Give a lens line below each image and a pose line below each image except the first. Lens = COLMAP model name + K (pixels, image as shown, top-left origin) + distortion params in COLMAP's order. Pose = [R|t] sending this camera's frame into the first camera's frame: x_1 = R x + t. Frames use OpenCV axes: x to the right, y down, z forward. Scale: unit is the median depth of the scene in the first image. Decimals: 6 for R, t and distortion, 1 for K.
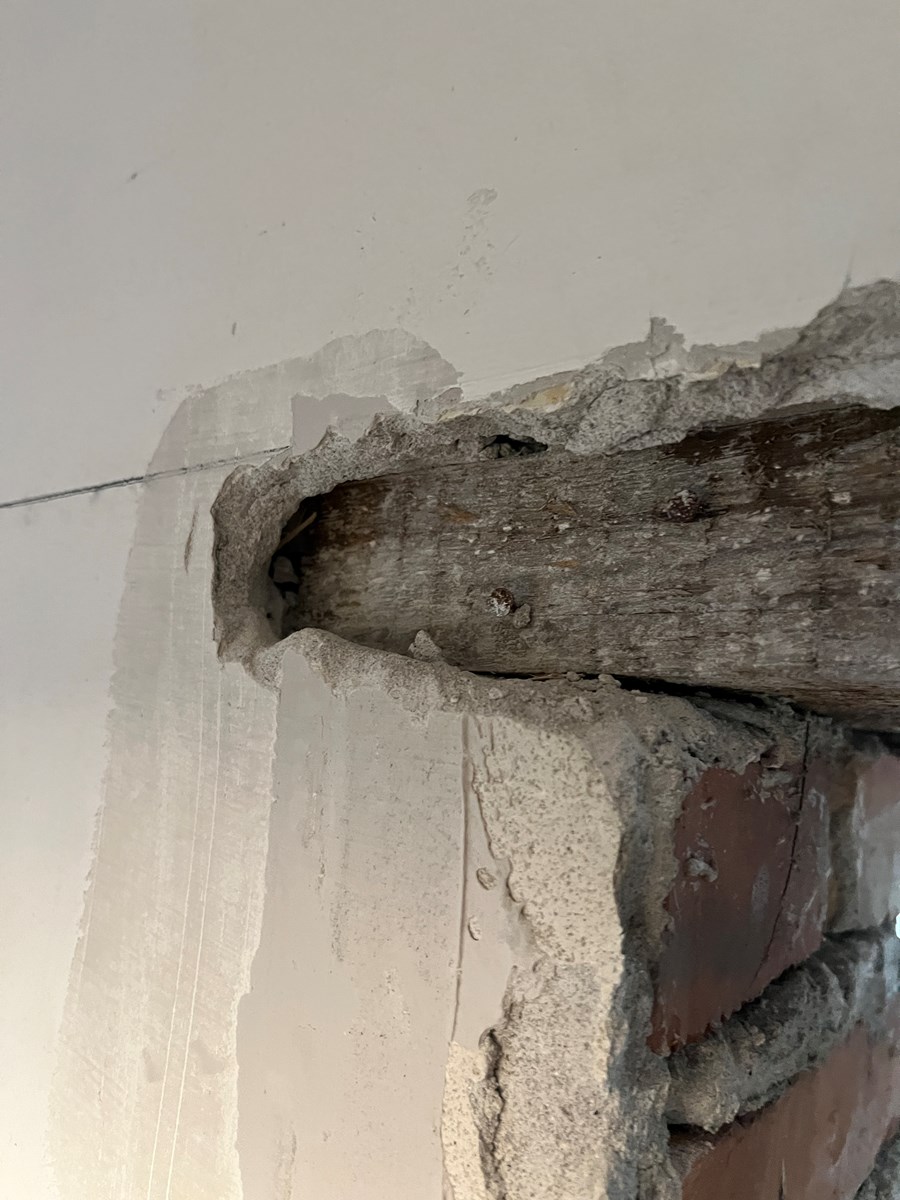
lens RADIAL K [[900.4, 0, 450.0], [0, 900.4, 600.0], [0, 0, 1]] dist [0.095485, -0.130629]
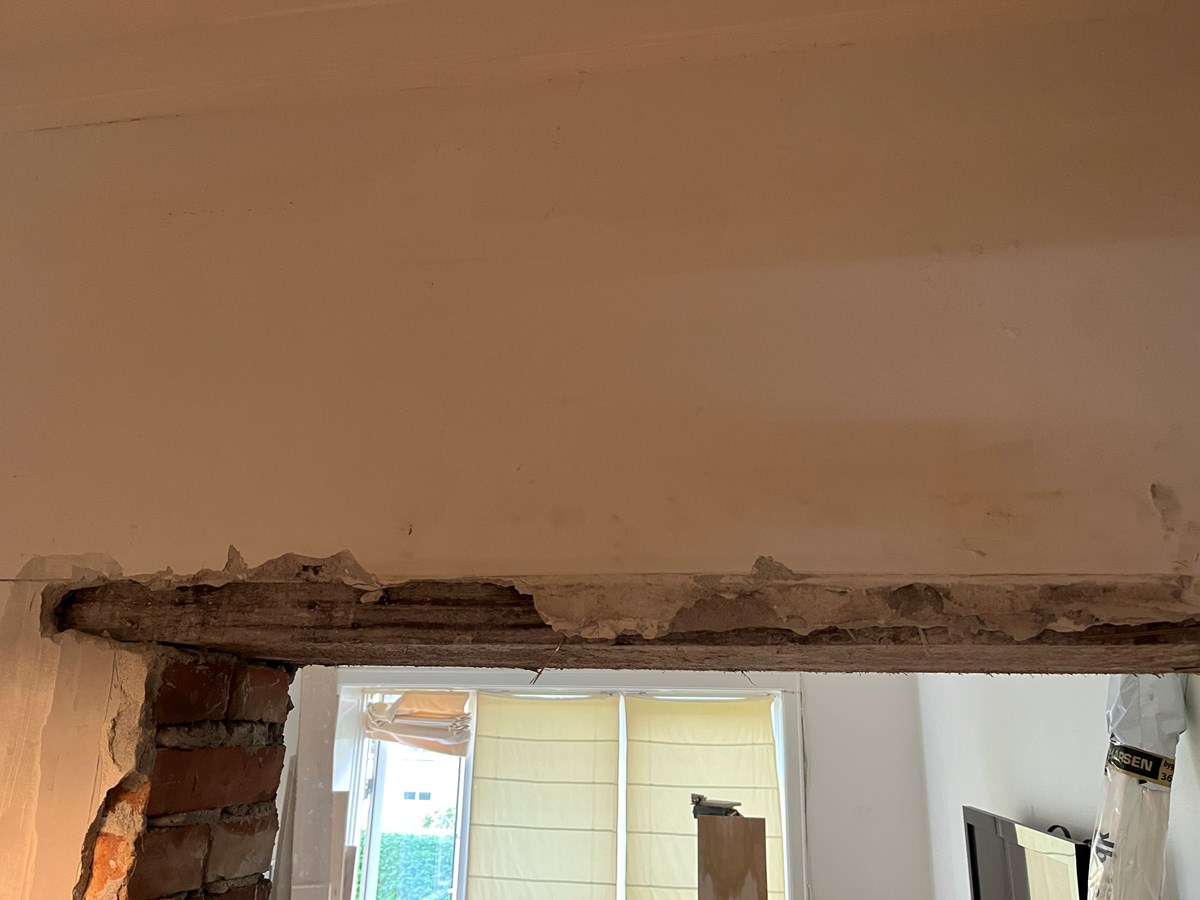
lens RADIAL K [[900.4, 0, 600.0], [0, 900.4, 450.0], [0, 0, 1]] dist [0.095485, -0.130629]
pose [[0.888901, 0.095163, 0.448105, 0.021824], [-0.035270, 0.989499, -0.140173, -0.280840], [-0.456739, 0.108796, 0.882923, -3.896862]]
